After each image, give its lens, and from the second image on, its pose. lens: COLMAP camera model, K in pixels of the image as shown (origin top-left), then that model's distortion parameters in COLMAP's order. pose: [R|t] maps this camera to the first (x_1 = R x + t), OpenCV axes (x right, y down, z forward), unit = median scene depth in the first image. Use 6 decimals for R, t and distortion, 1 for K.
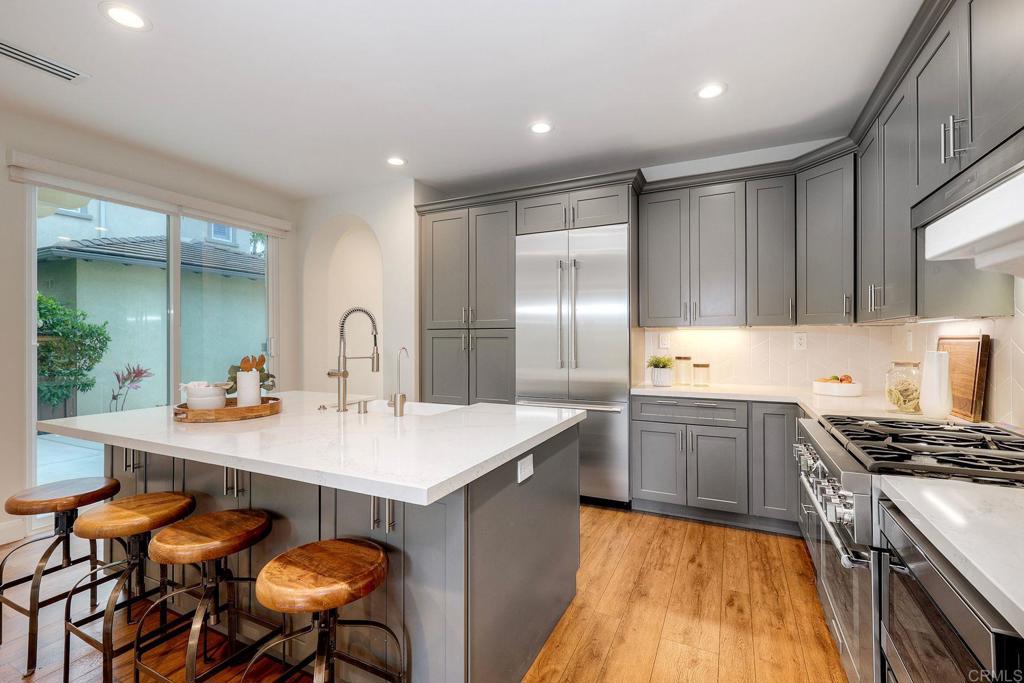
lens RADIAL K [[451.2, 0, 518.4], [0, 451.2, 336.8], [0, 0, 1]] dist [0.000565, 0.000008]
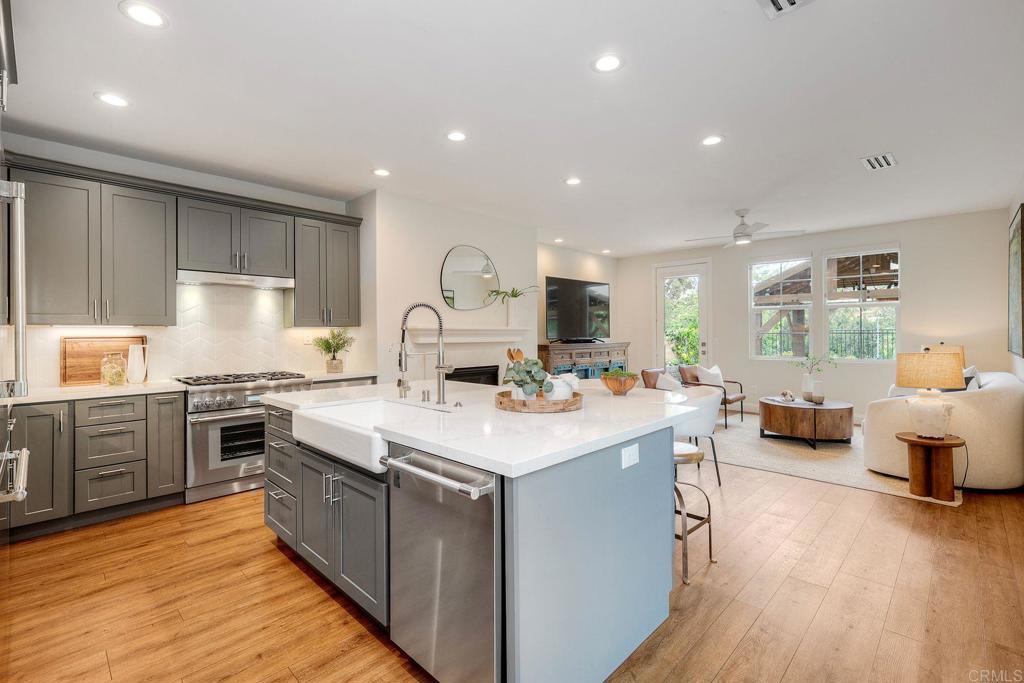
lens RADIAL K [[451.2, 0, 509.9], [0, 451.2, 329.7], [0, 0, 1]] dist [0.000565, 0.000008]
pose [[-0.947472, 0.002818, 0.319825, -0.709540], [0.000396, 0.999971, -0.007635, -0.008658], [-0.319838, -0.007107, -0.947446, 1.567284]]
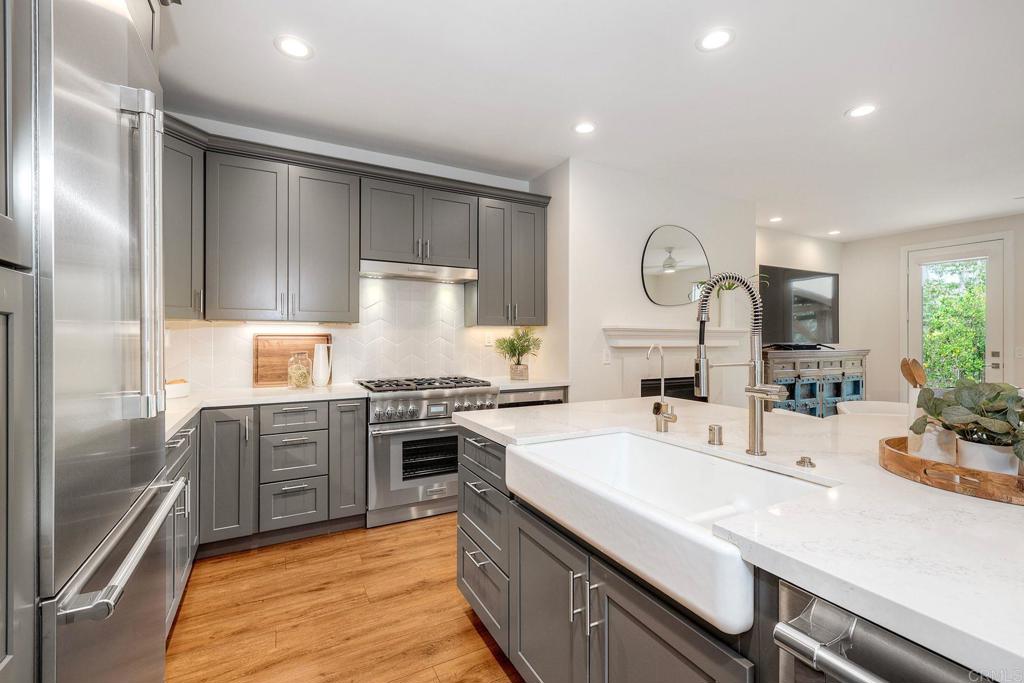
lens RADIAL K [[451.2, 0, 526.5], [0, 451.2, 333.8], [0, 0, 1]] dist [0.000565, 0.000008]
pose [[-0.817277, -0.002335, 0.576240, -0.403736], [-0.008021, 0.999941, -0.007325, 0.002132], [-0.576188, -0.010608, -0.817248, 1.342991]]
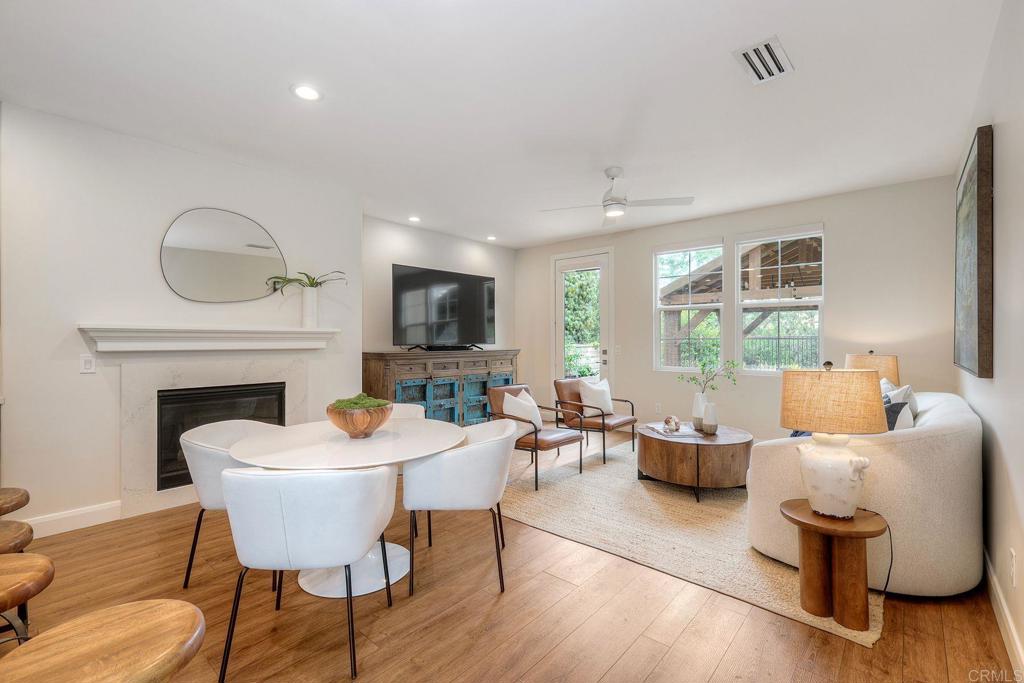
lens RADIAL K [[451.2, 0, 511.0], [0, 451.2, 338.3], [0, 0, 1]] dist [0.000565, 0.000008]
pose [[-0.966533, -0.002327, 0.256533, -1.090948], [-0.003081, 0.999992, -0.002537, -0.002406], [-0.256525, -0.003242, -0.966532, 0.859306]]
